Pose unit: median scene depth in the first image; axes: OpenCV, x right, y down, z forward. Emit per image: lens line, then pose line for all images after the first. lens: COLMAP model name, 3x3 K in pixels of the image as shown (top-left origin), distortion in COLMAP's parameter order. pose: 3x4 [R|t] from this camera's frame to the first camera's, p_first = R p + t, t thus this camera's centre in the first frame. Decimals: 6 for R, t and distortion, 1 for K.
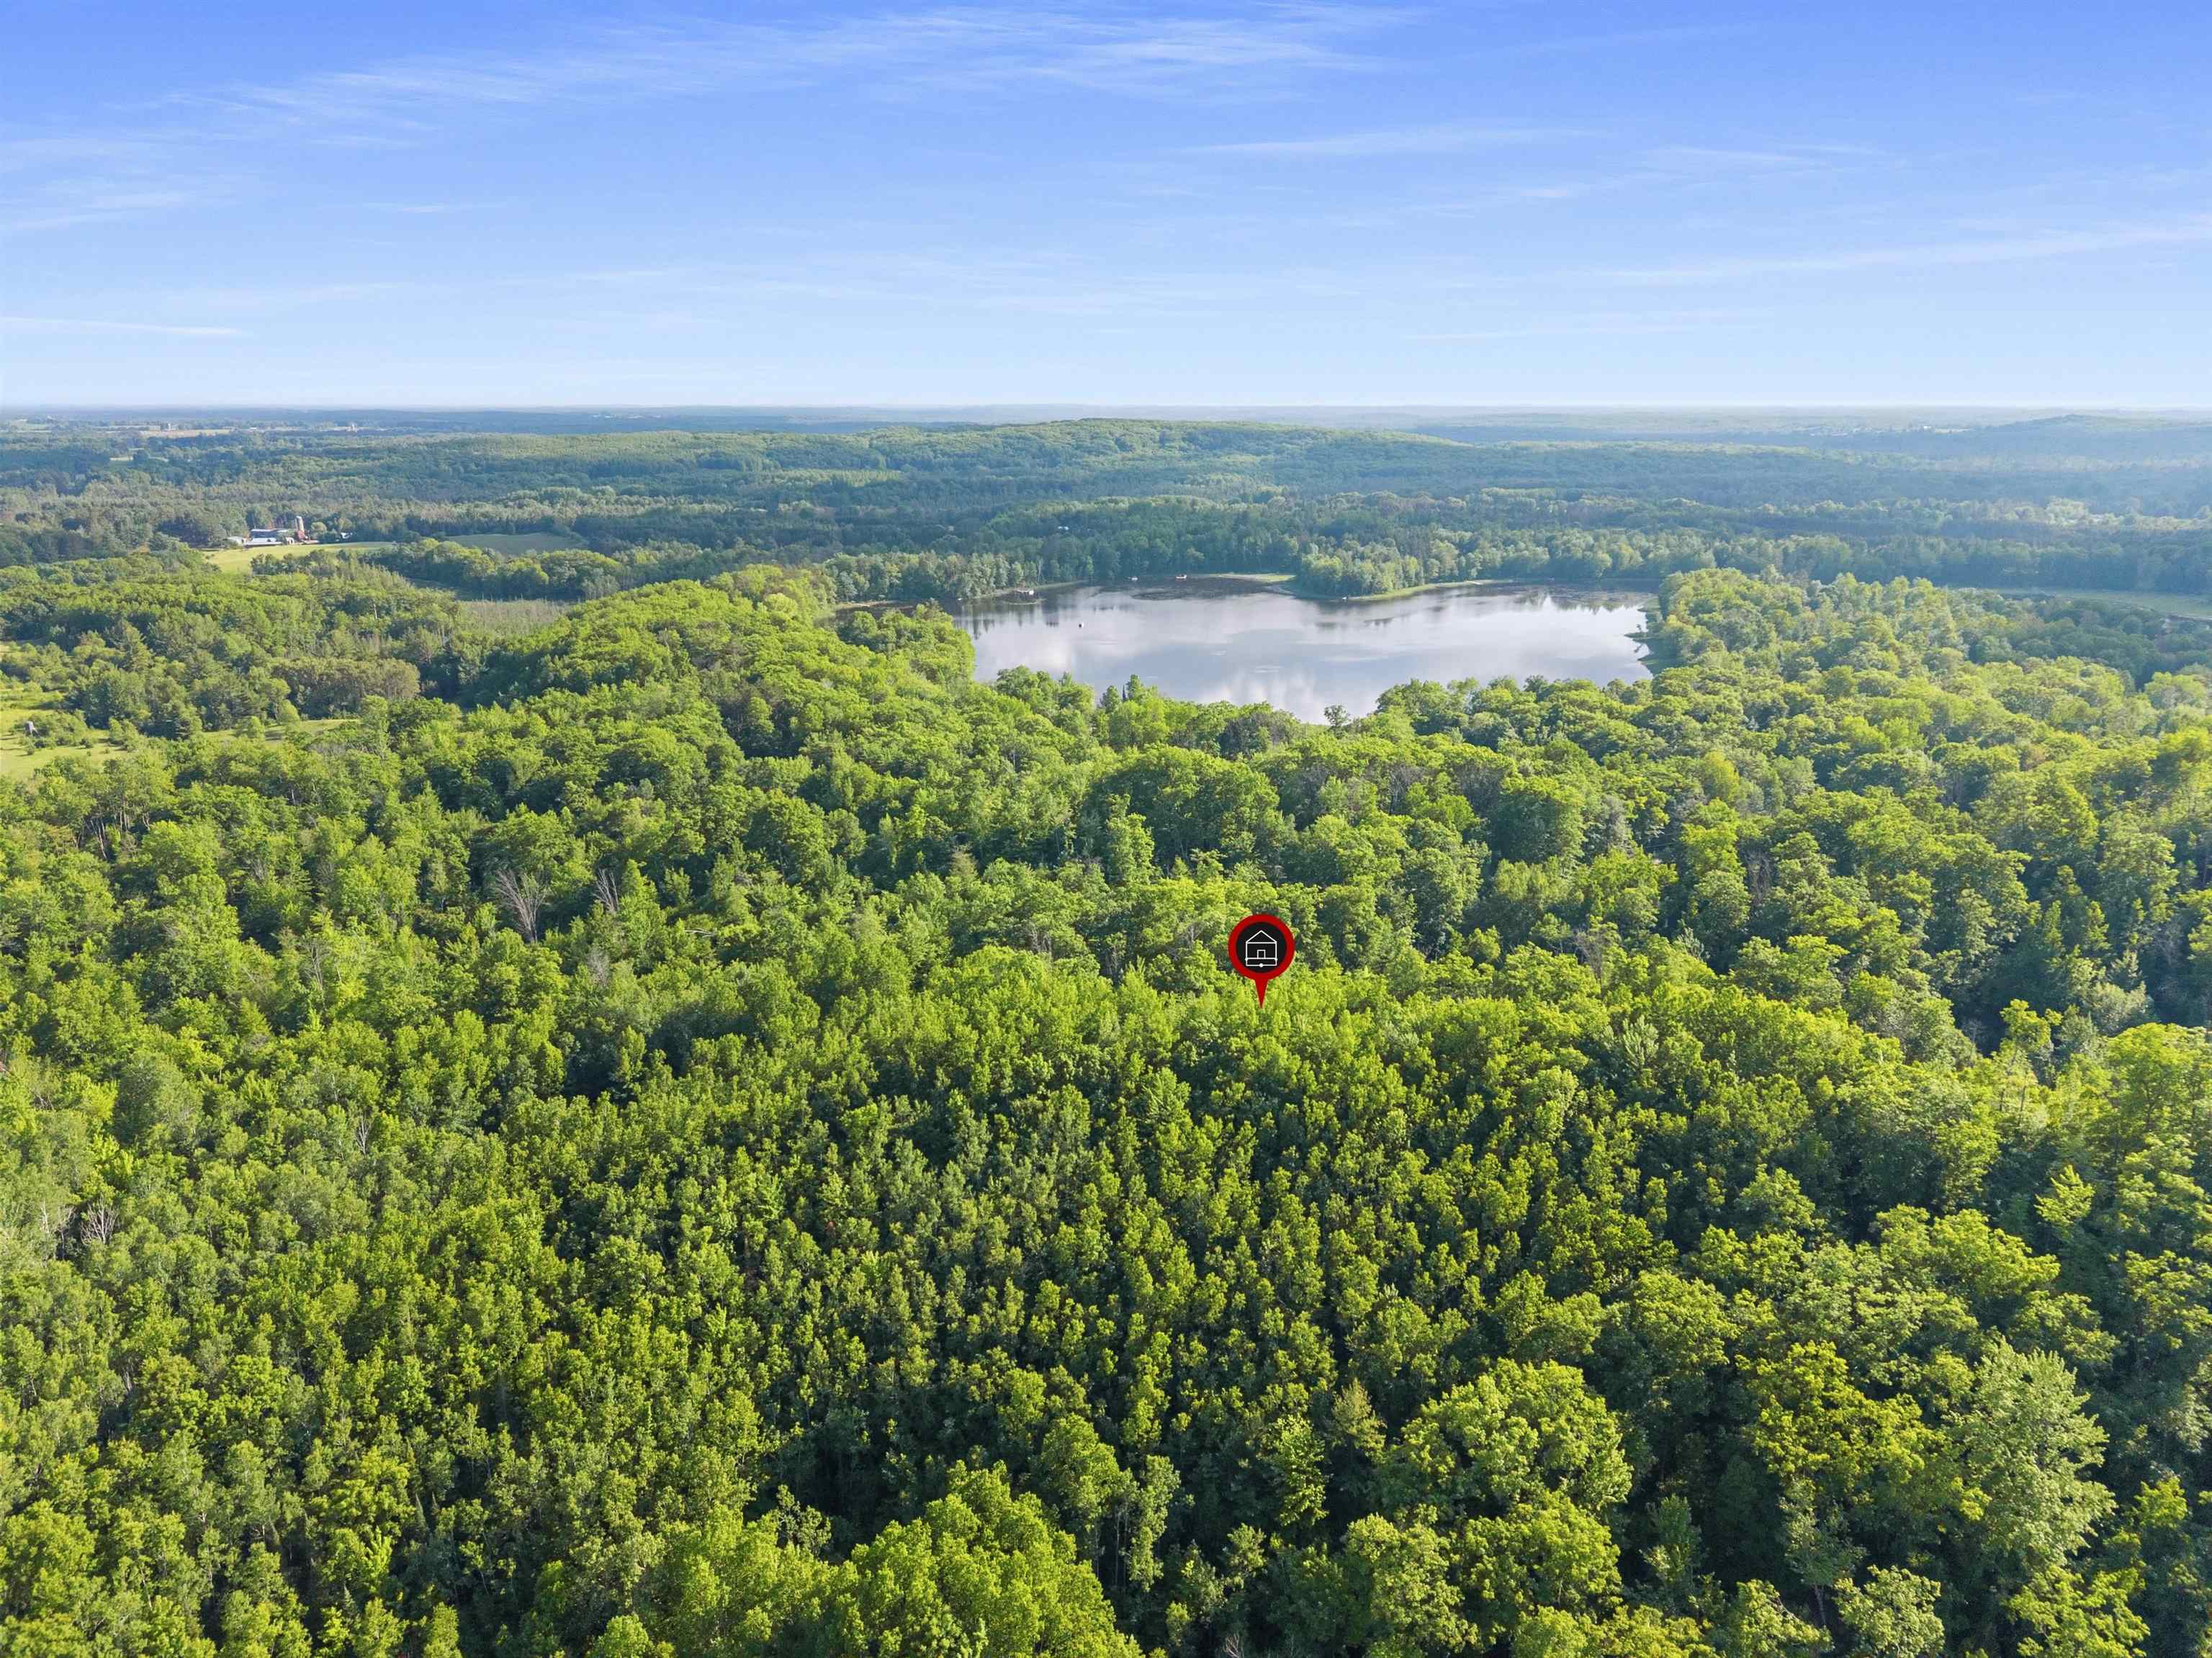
lens RADIAL K [[1464.2, 0, 1104.6], [0, 1464.2, 829.7], [0, 0, 1]] dist [0.029850, -0.027440]
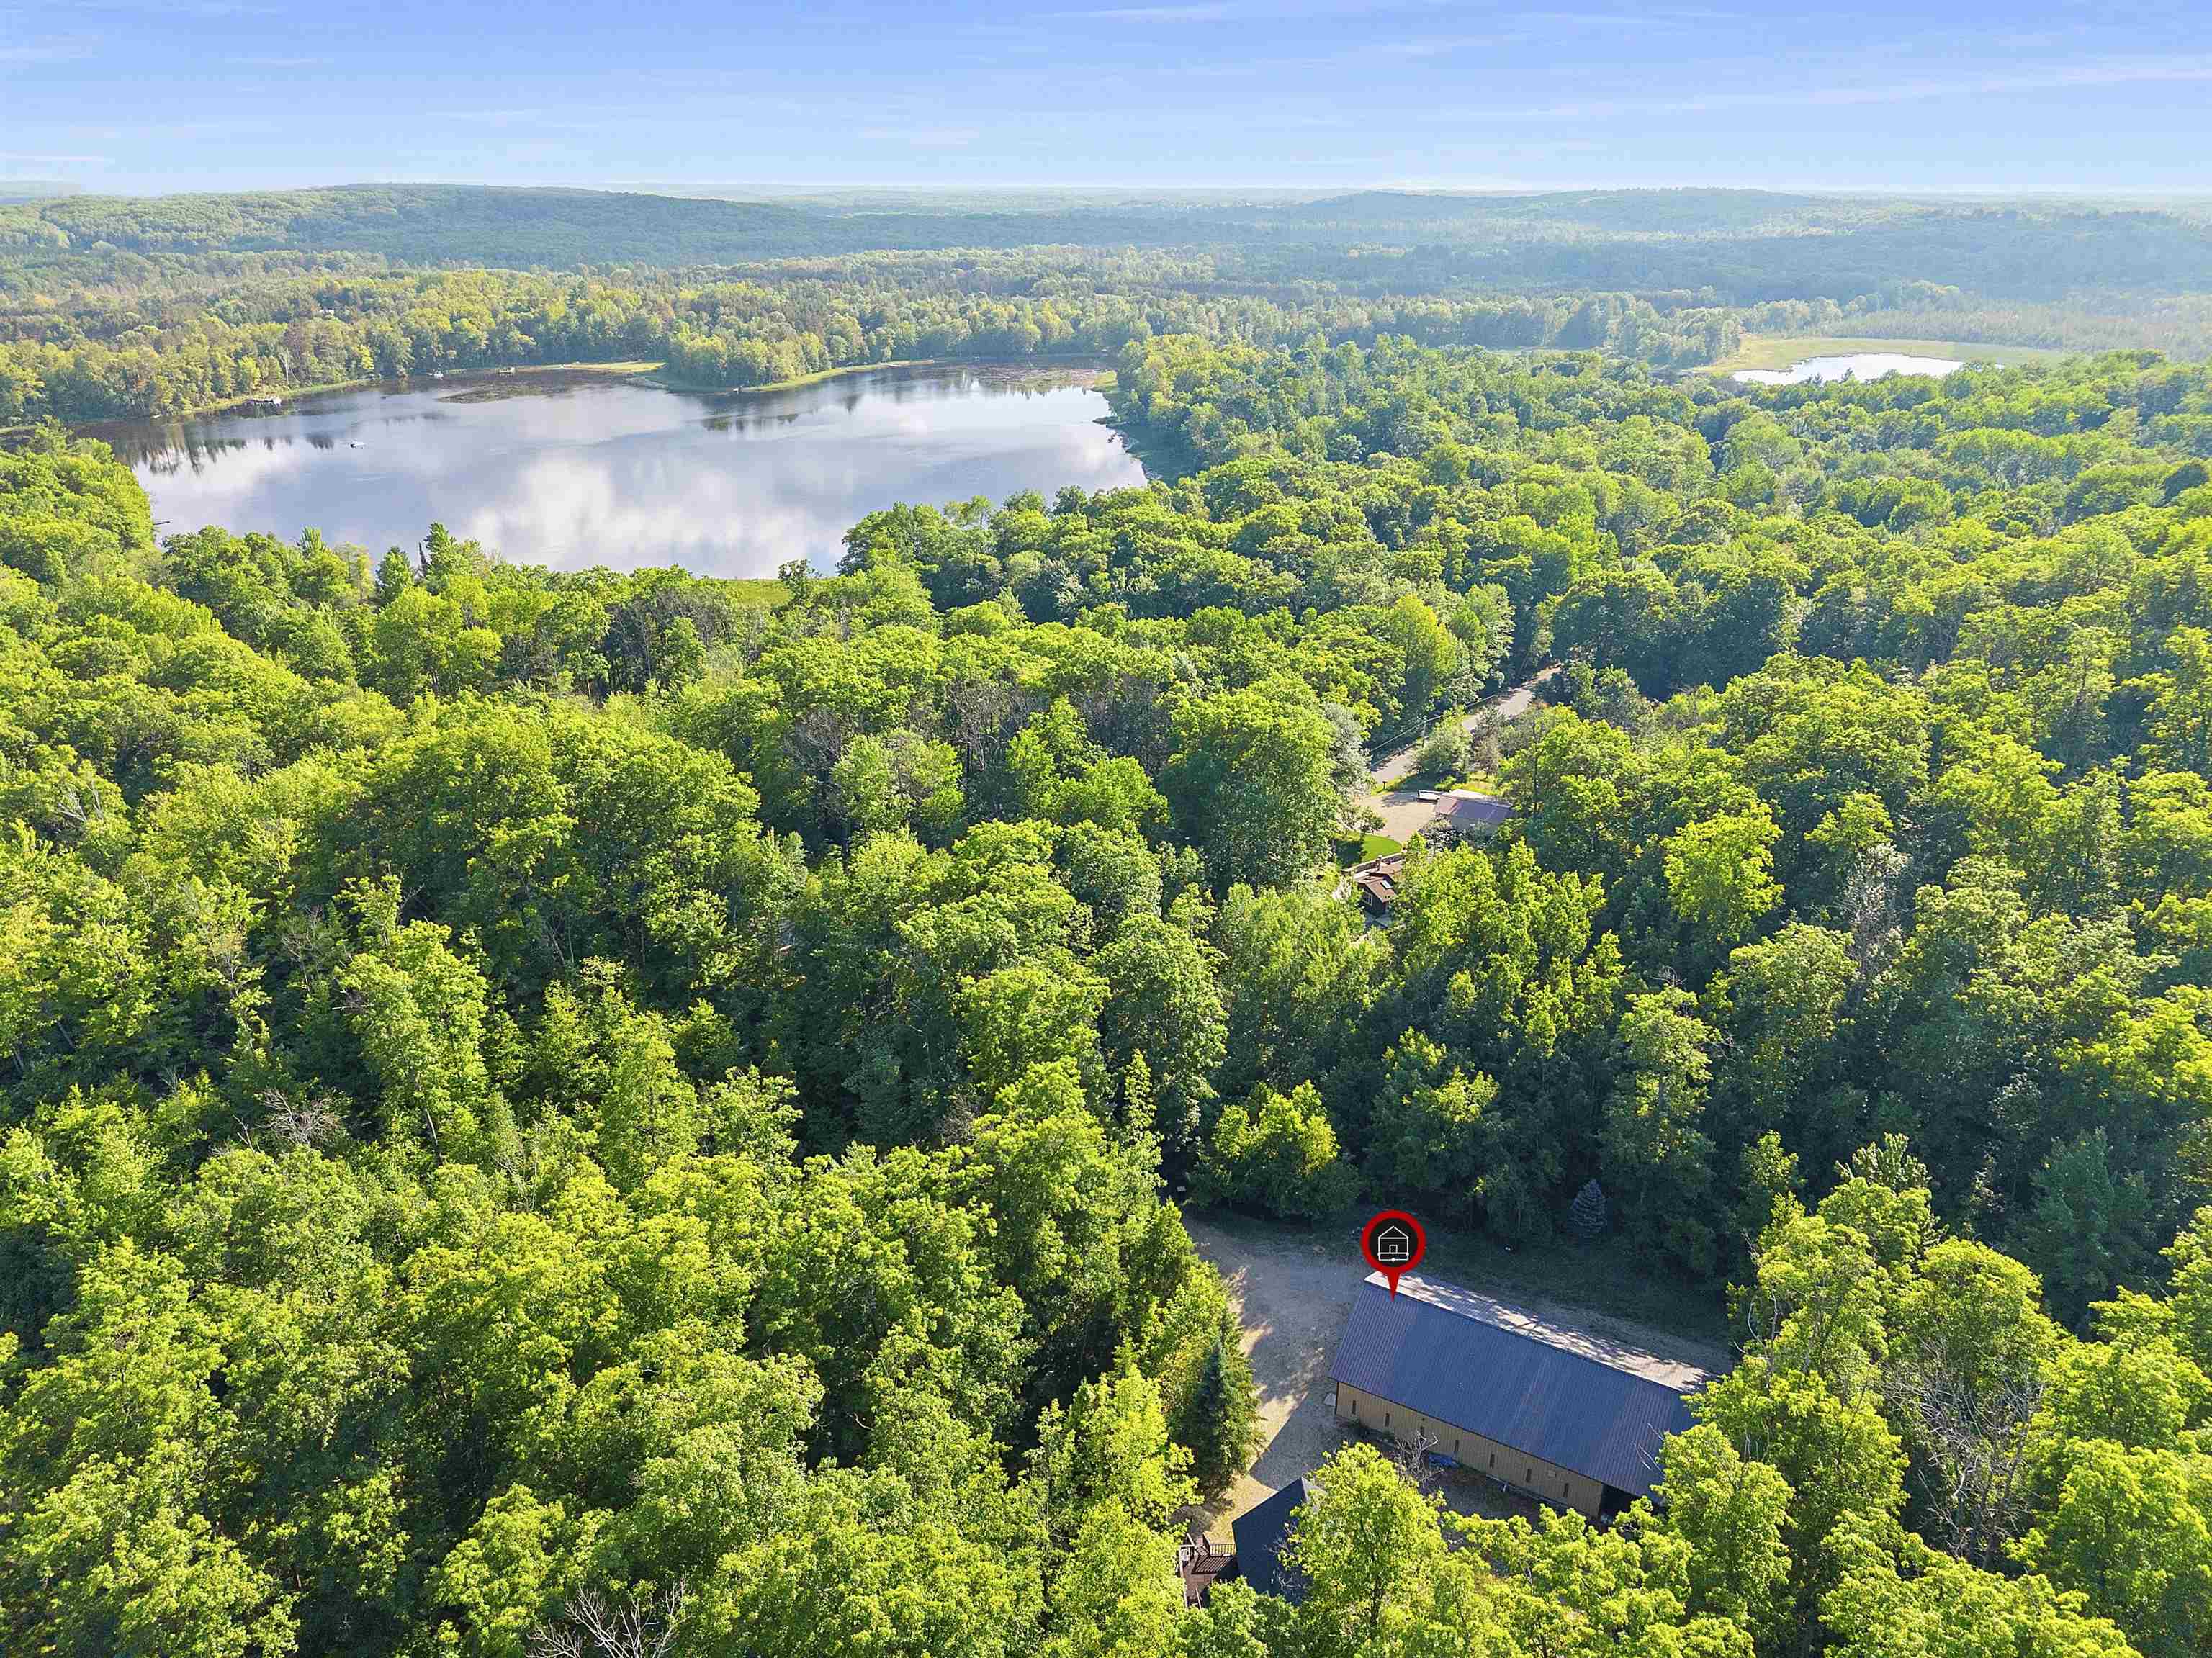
lens RADIAL K [[1464.2, 0, 1107.6], [0, 1464.2, 832.2], [0, 0, 1]] dist [0.029850, -0.027440]
pose [[0.913678, -0.157540, 0.374665, 0.029290], [0.106673, 0.982457, 0.152967, -0.049934], [-0.392190, -0.099796, 0.914455, 0.358879]]
